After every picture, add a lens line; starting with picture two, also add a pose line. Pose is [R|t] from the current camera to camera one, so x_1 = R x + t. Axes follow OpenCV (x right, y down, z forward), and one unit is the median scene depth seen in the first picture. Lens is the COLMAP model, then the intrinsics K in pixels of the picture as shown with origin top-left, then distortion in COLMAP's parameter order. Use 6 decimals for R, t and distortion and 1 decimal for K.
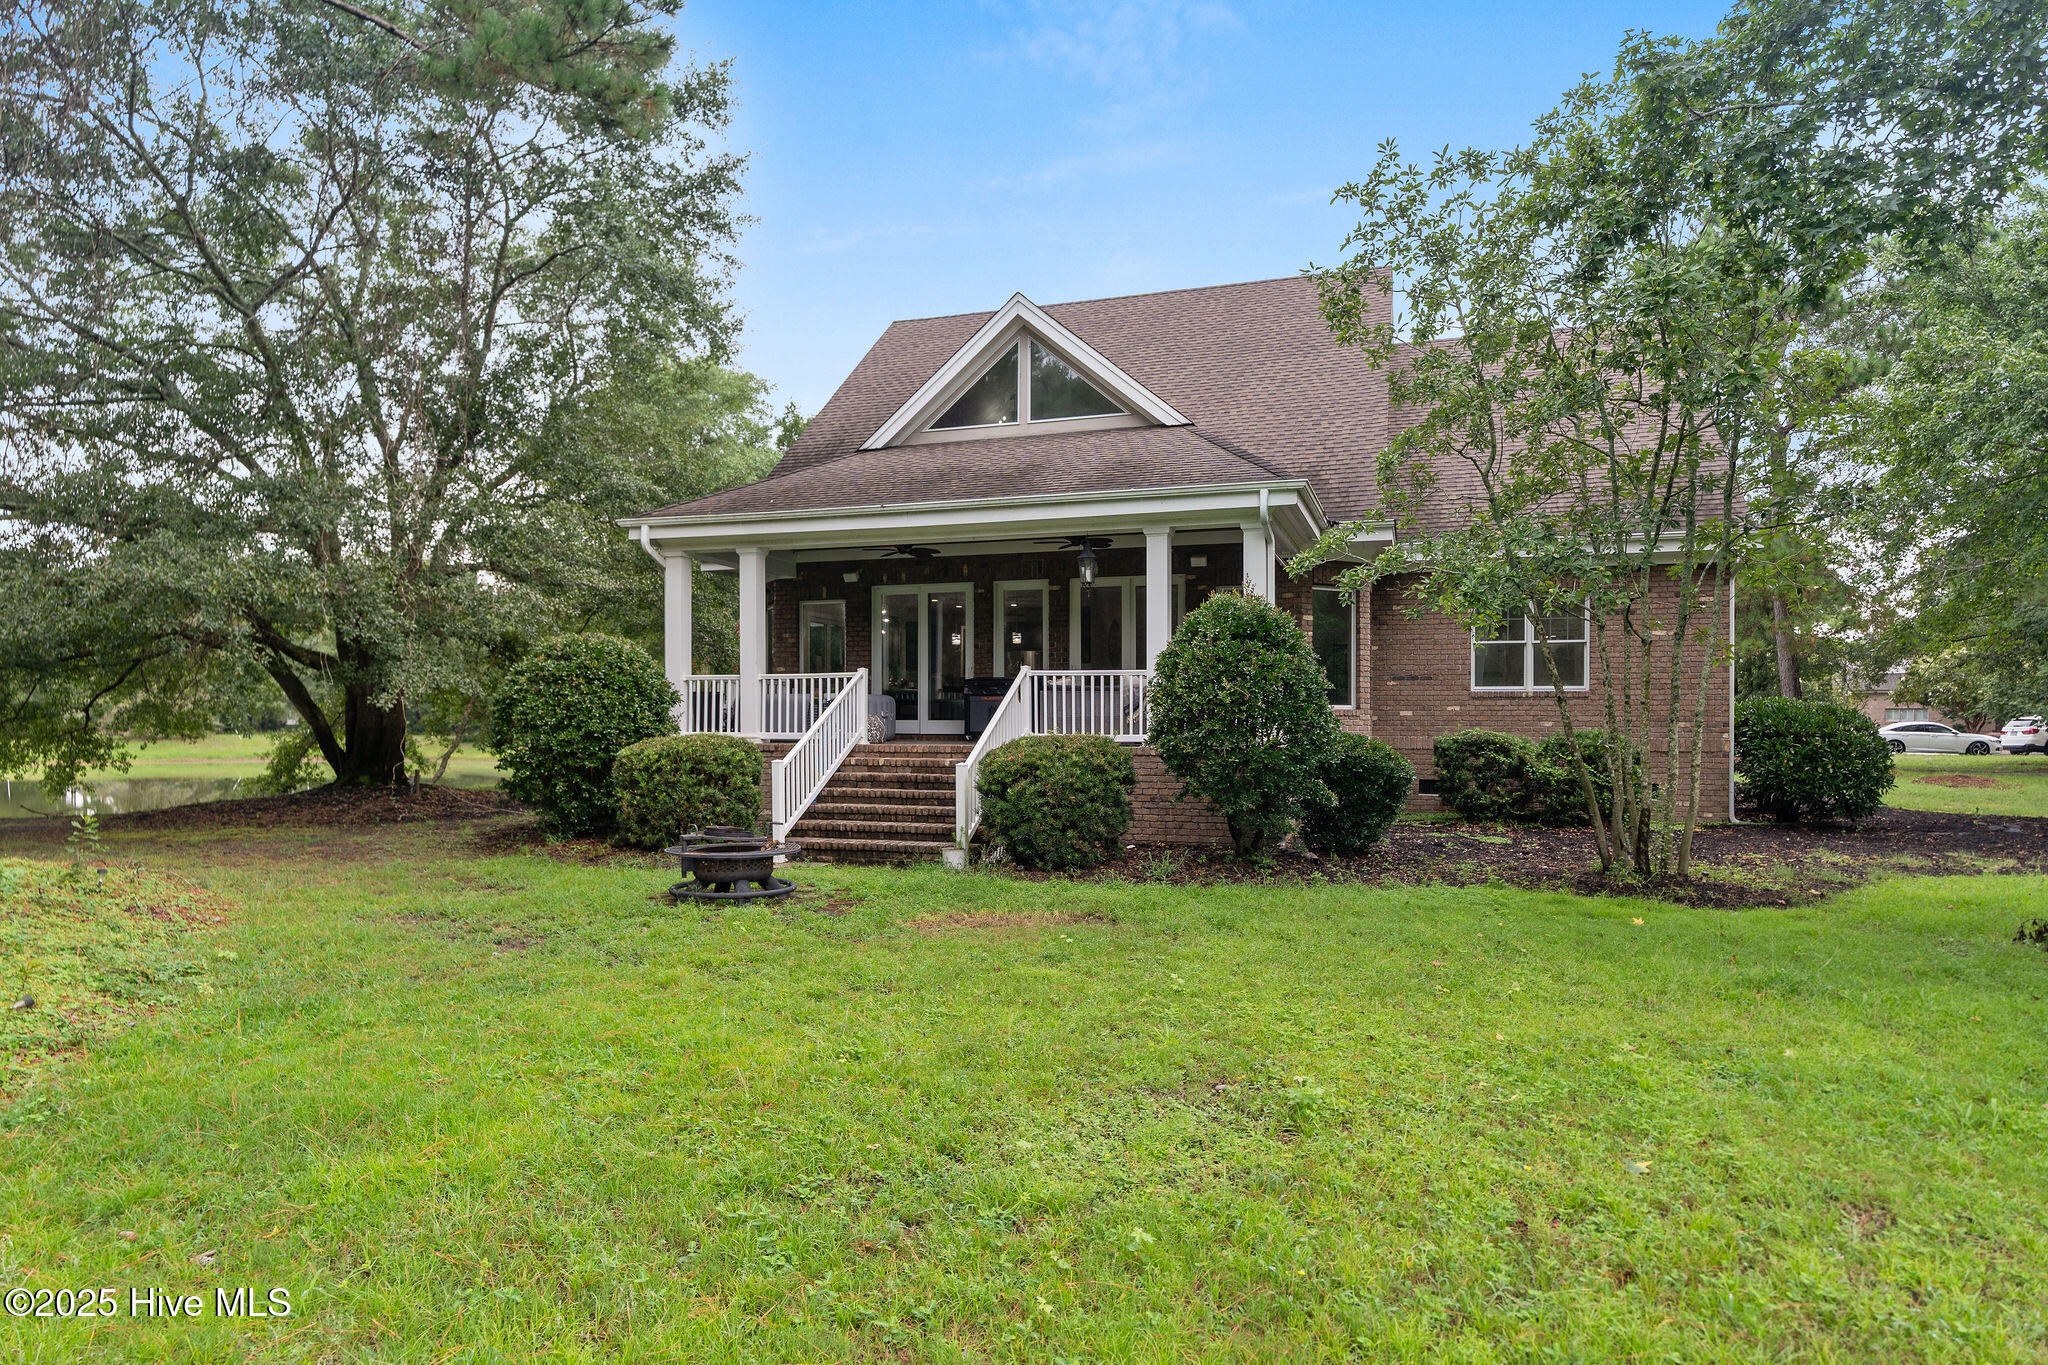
lens RADIAL K [[1188.4, 0, 1021.2], [0, 1188.4, 719.2], [0, 0, 1]] dist [-0.000360, -0.000249]
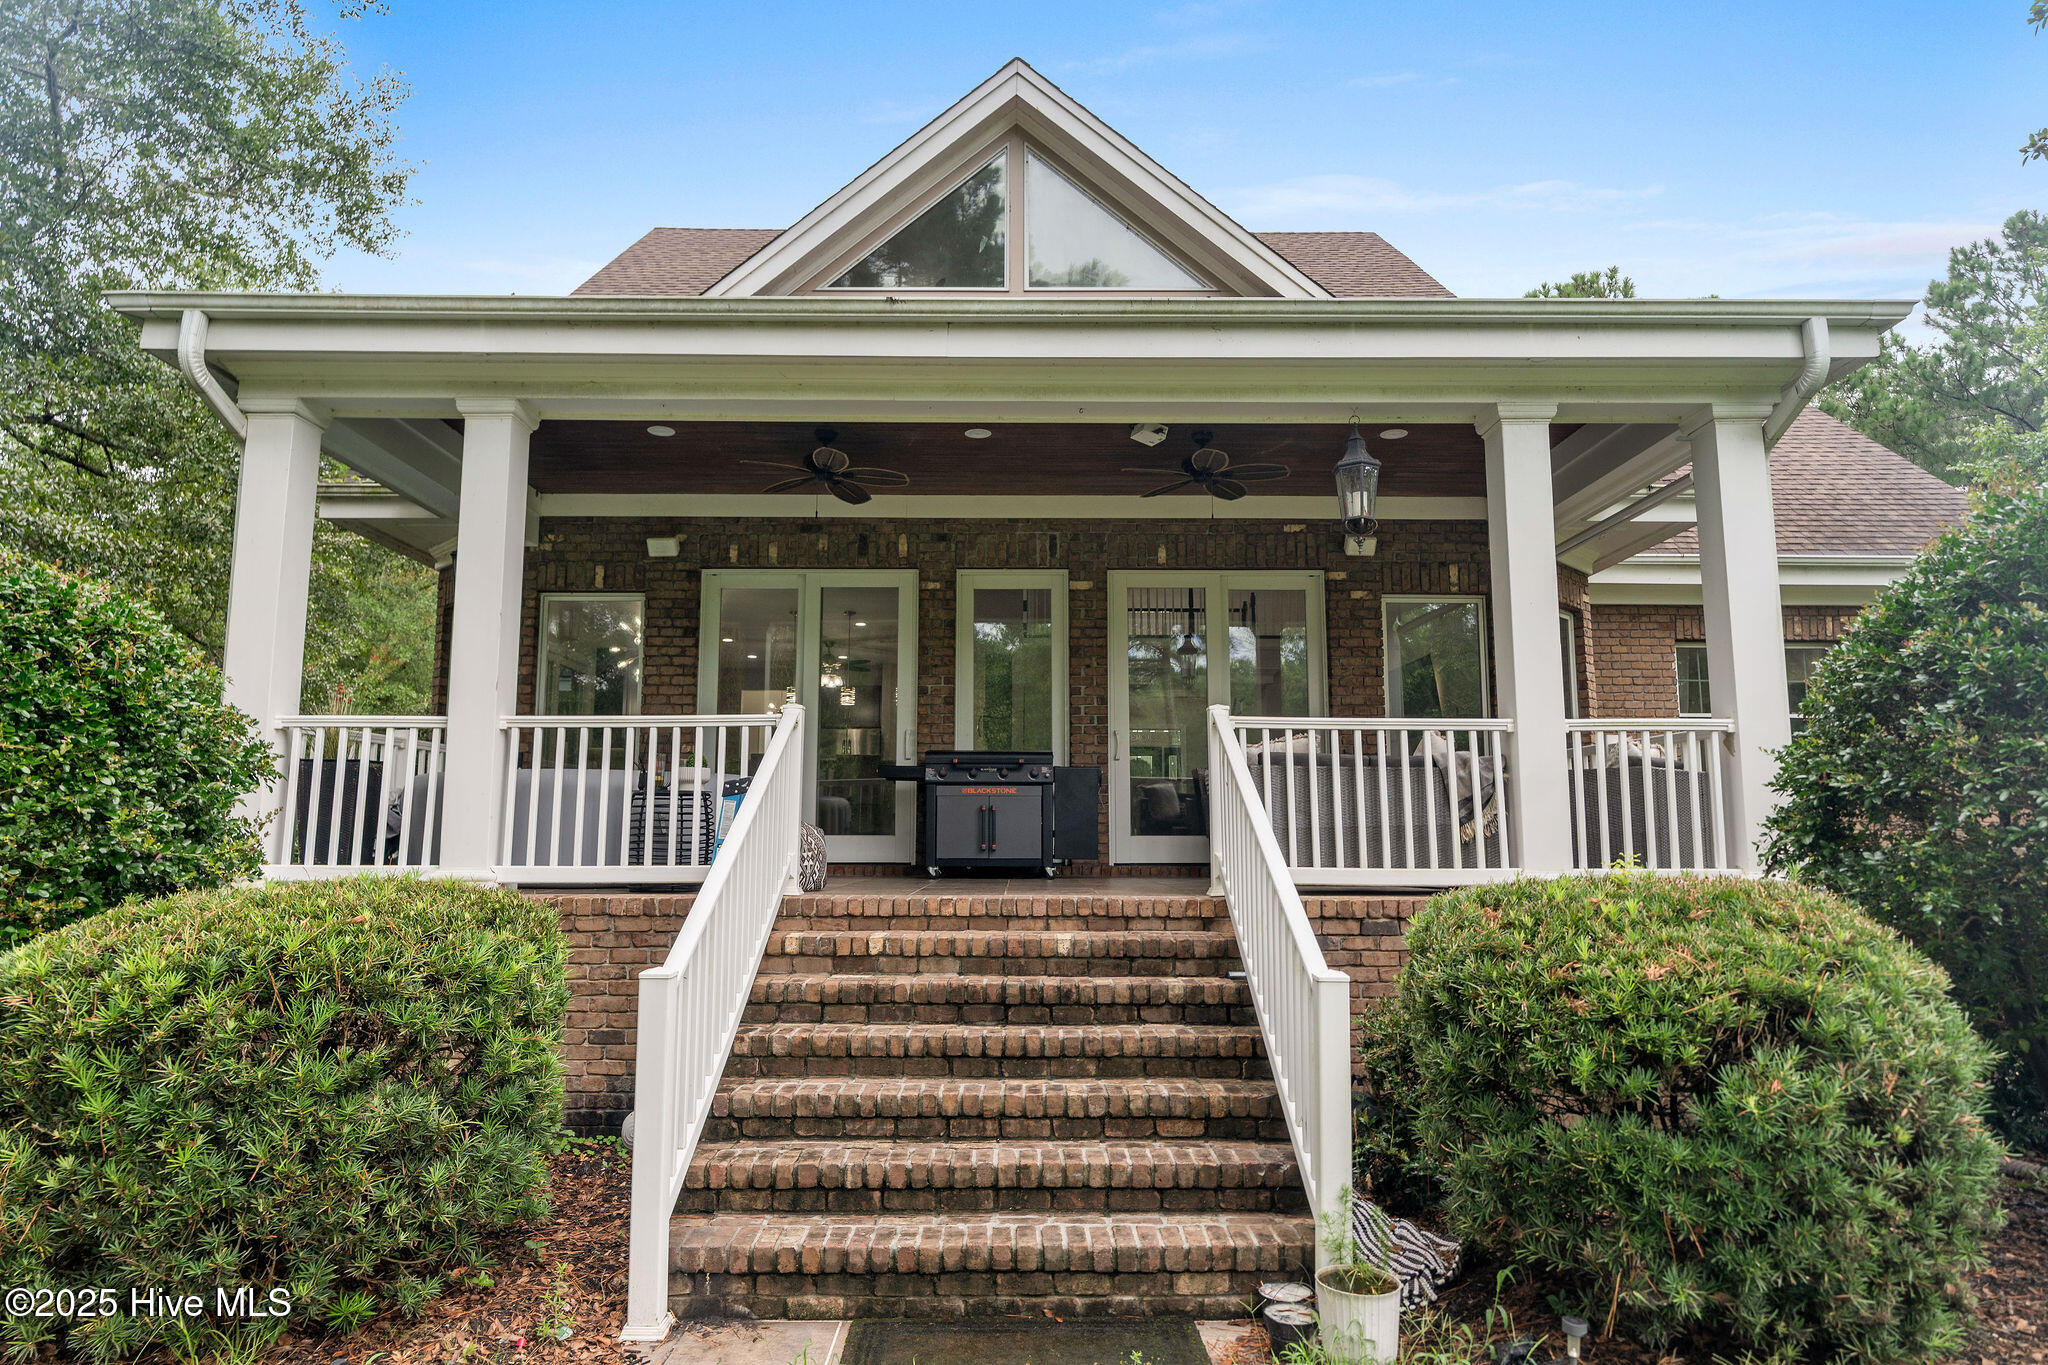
lens RADIAL K [[1160.9, 0, 1024.0], [0, 1160.9, 682.5], [0, 0, 1]] dist [-0.001599, -0.001591]
pose [[0.944856, 0.042259, 0.324748, -0.188448], [0.001139, 0.991209, -0.132298, 0.002161], [-0.327484, 0.125373, 0.936502, 0.604176]]
